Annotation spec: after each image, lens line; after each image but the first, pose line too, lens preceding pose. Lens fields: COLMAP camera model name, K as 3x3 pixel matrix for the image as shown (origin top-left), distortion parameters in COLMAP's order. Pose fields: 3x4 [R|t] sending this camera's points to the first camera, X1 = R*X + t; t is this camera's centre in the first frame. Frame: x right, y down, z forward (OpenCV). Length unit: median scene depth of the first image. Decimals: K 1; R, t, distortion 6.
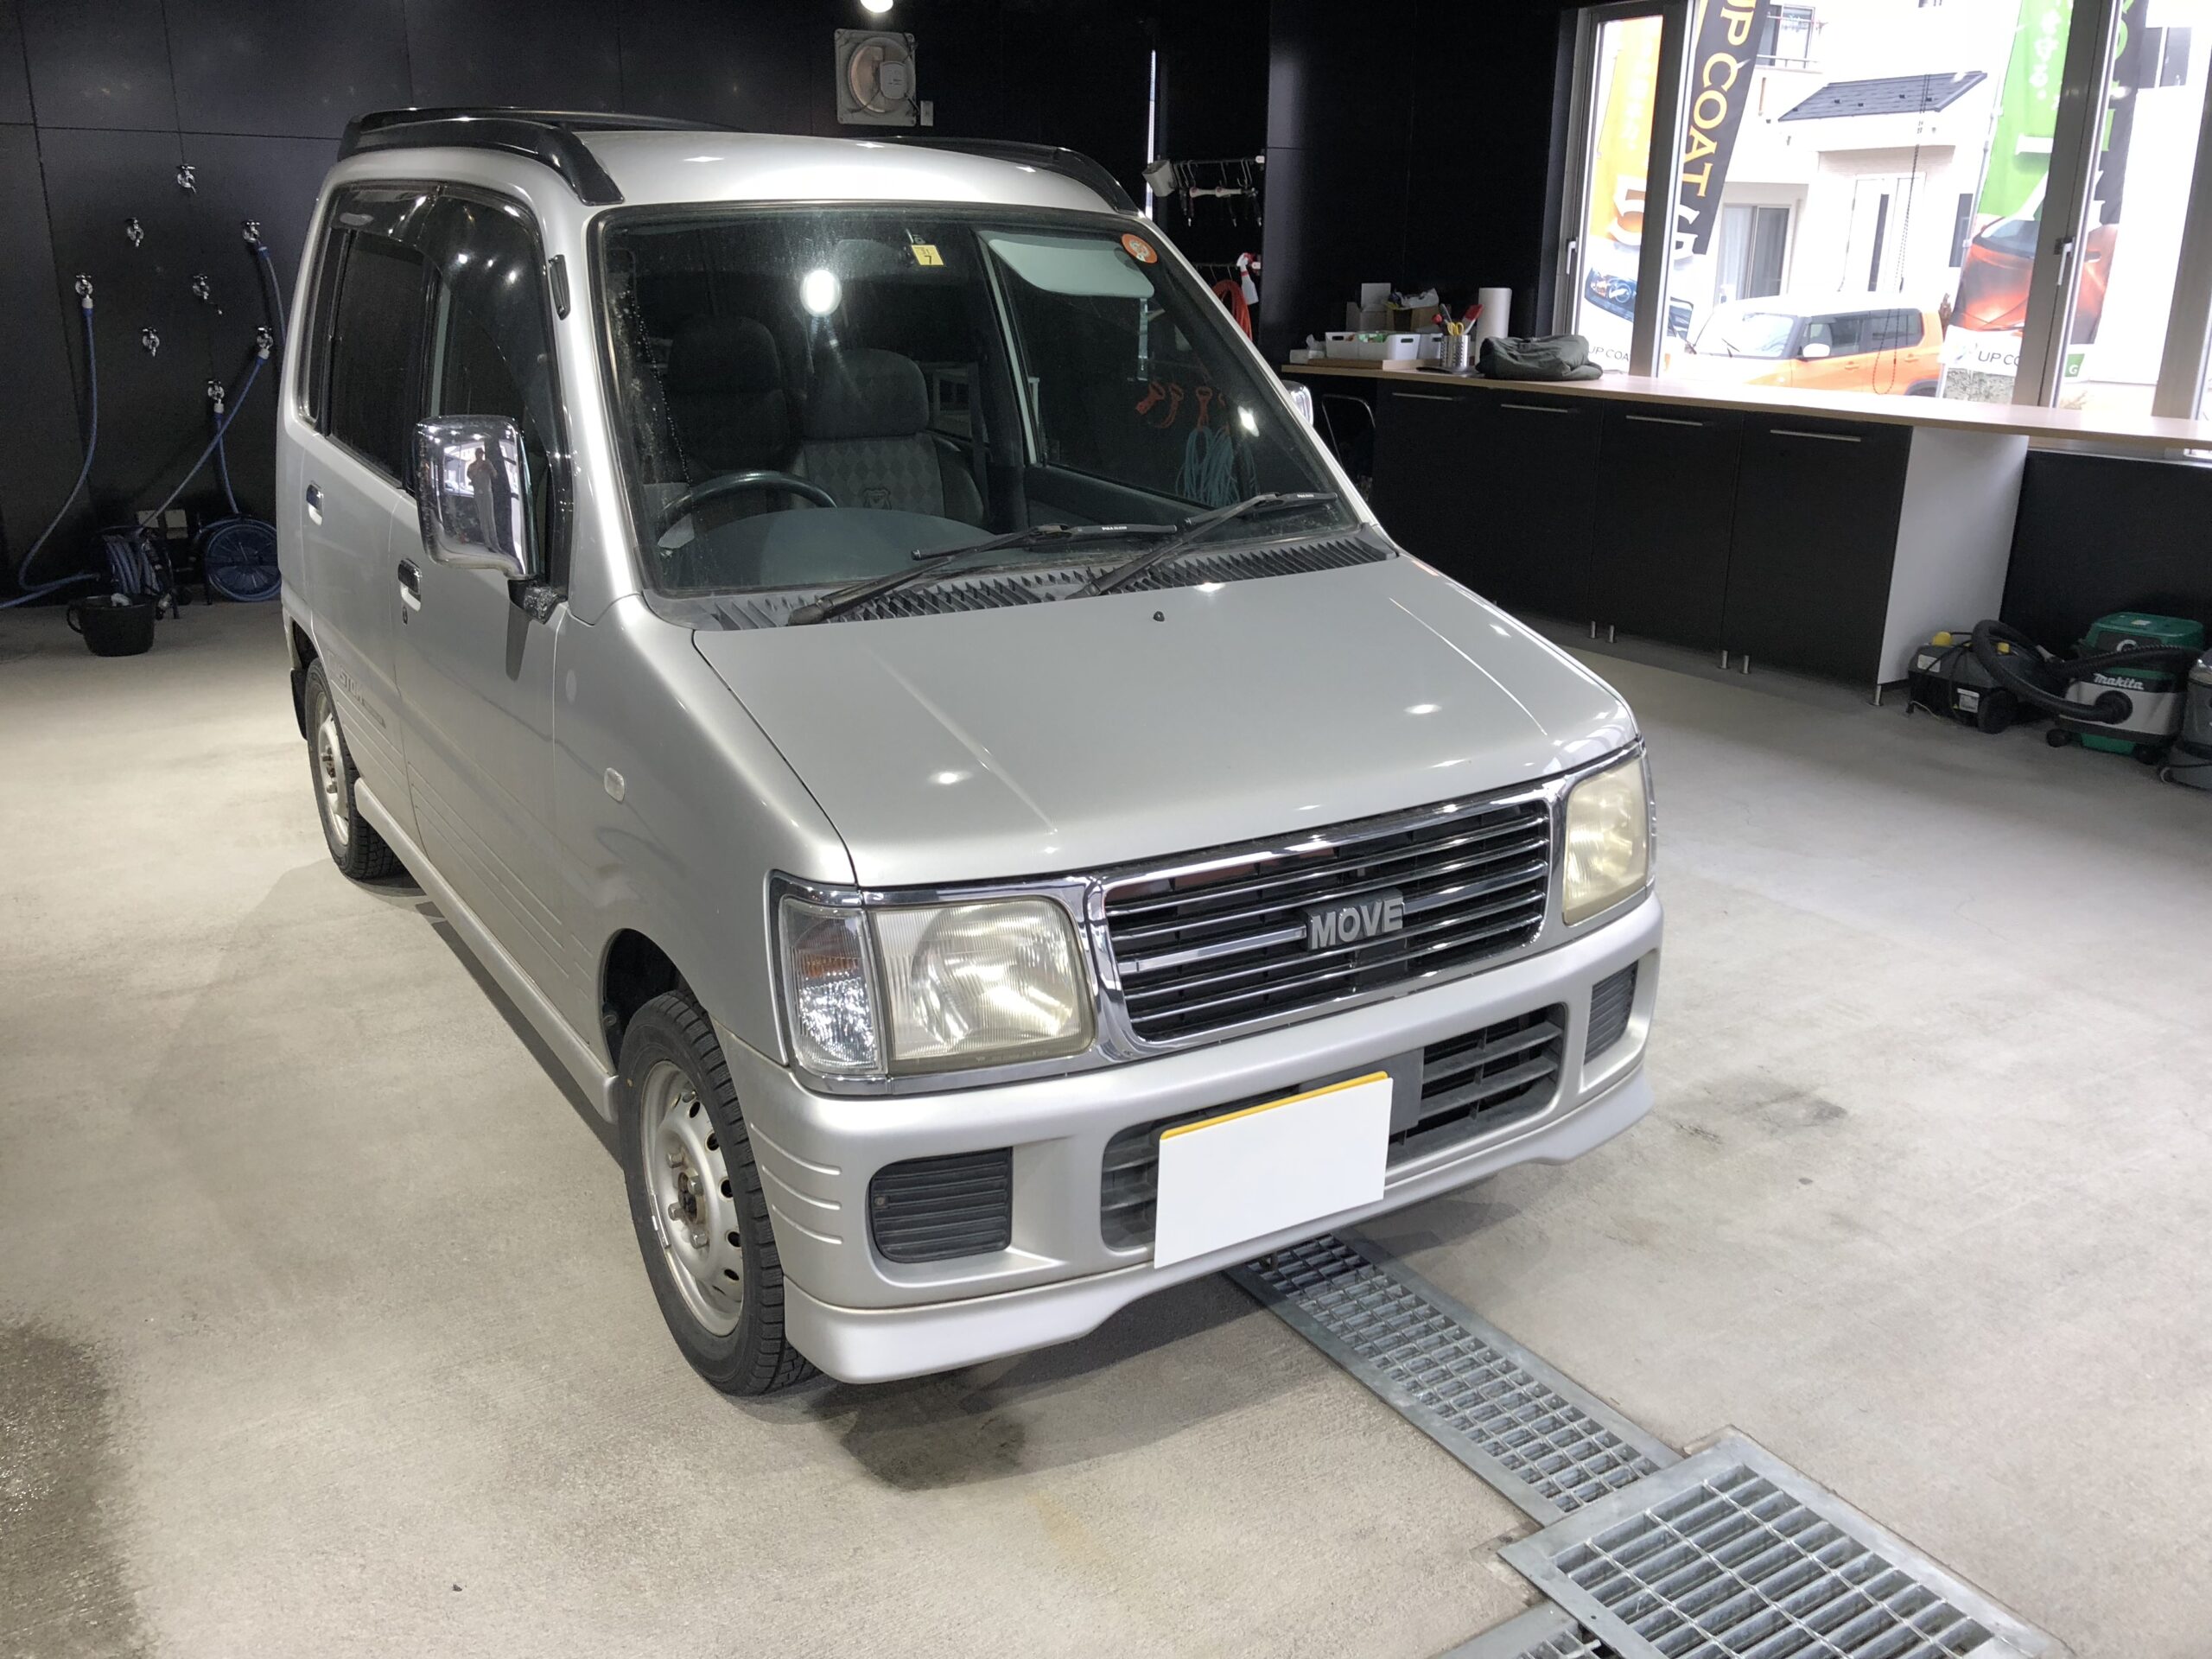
lens RADIAL K [[1786.2, 0, 1106.0], [0, 1786.2, 829.5], [0, 0, 1]] dist [-0.001495, 0.012841]
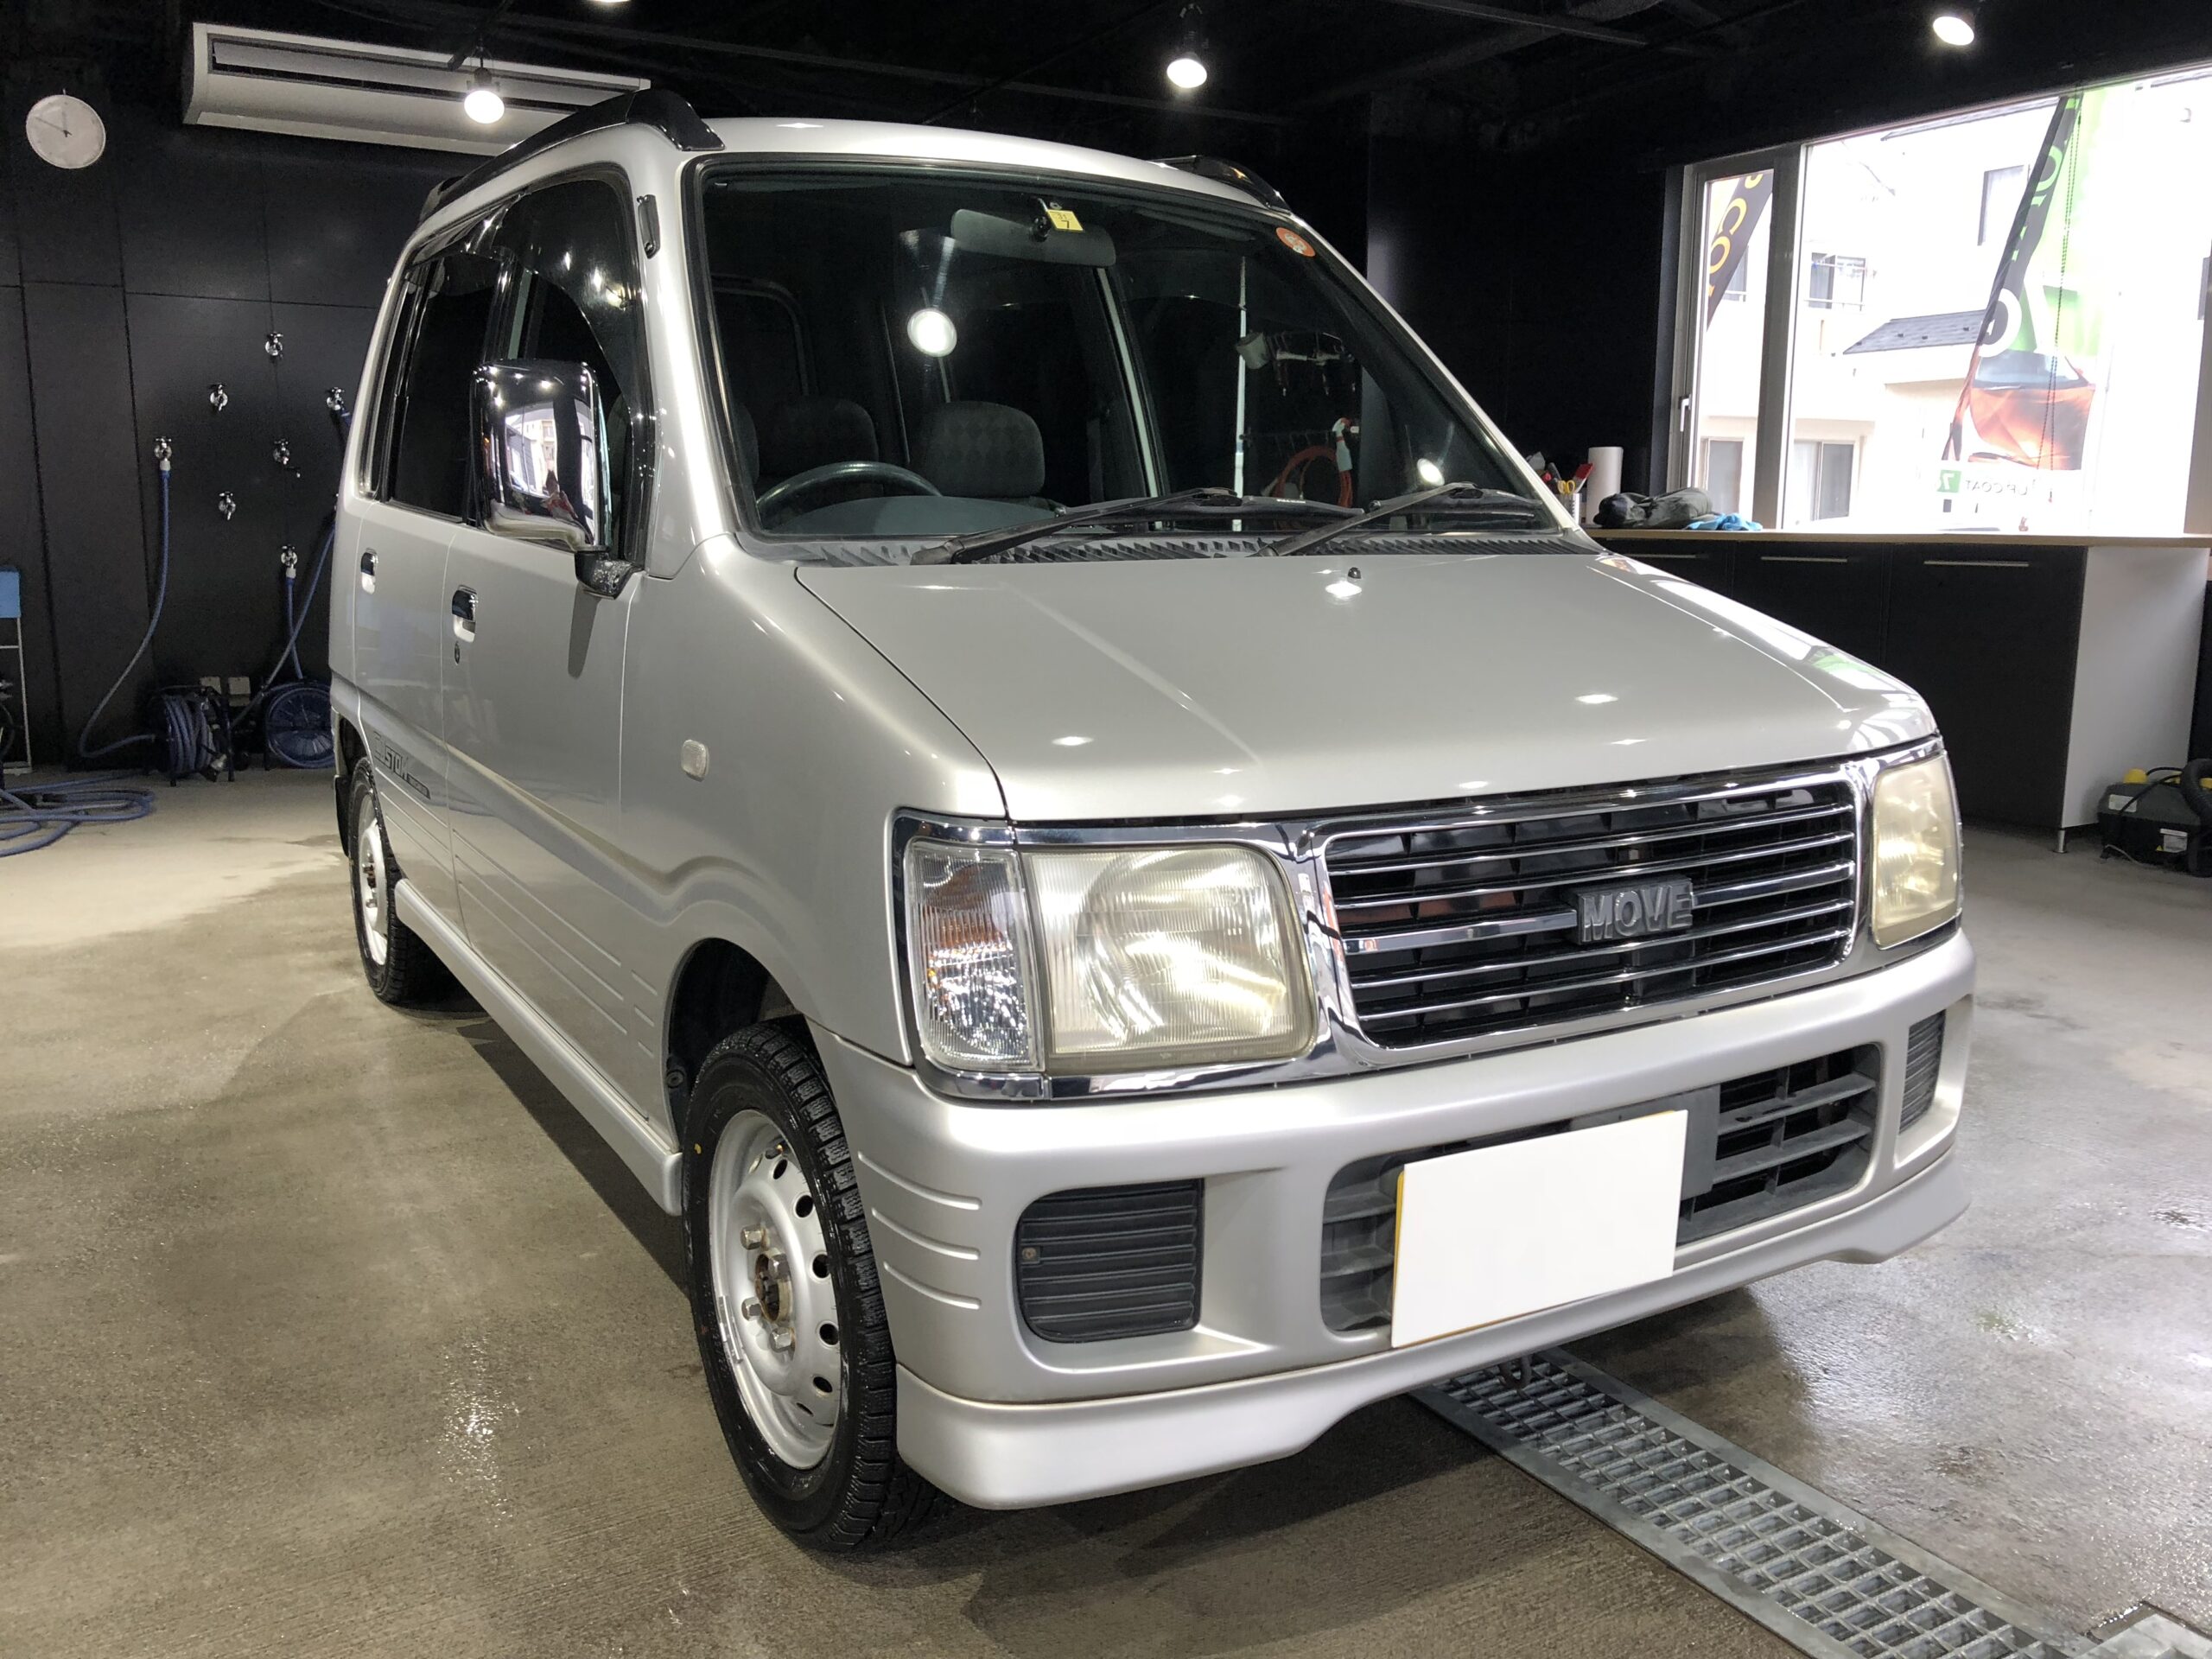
lens RADIAL K [[1785.0, 0, 1123.4], [0, 1785.0, 835.8], [0, 0, 1]] dist [-0.002241, 0.015685]
pose [[0.999710, -0.001385, -0.024043, -0.057186], [-0.001971, 0.990291, -0.138994, 0.114636], [0.024003, 0.139001, 0.990001, 0.195038]]
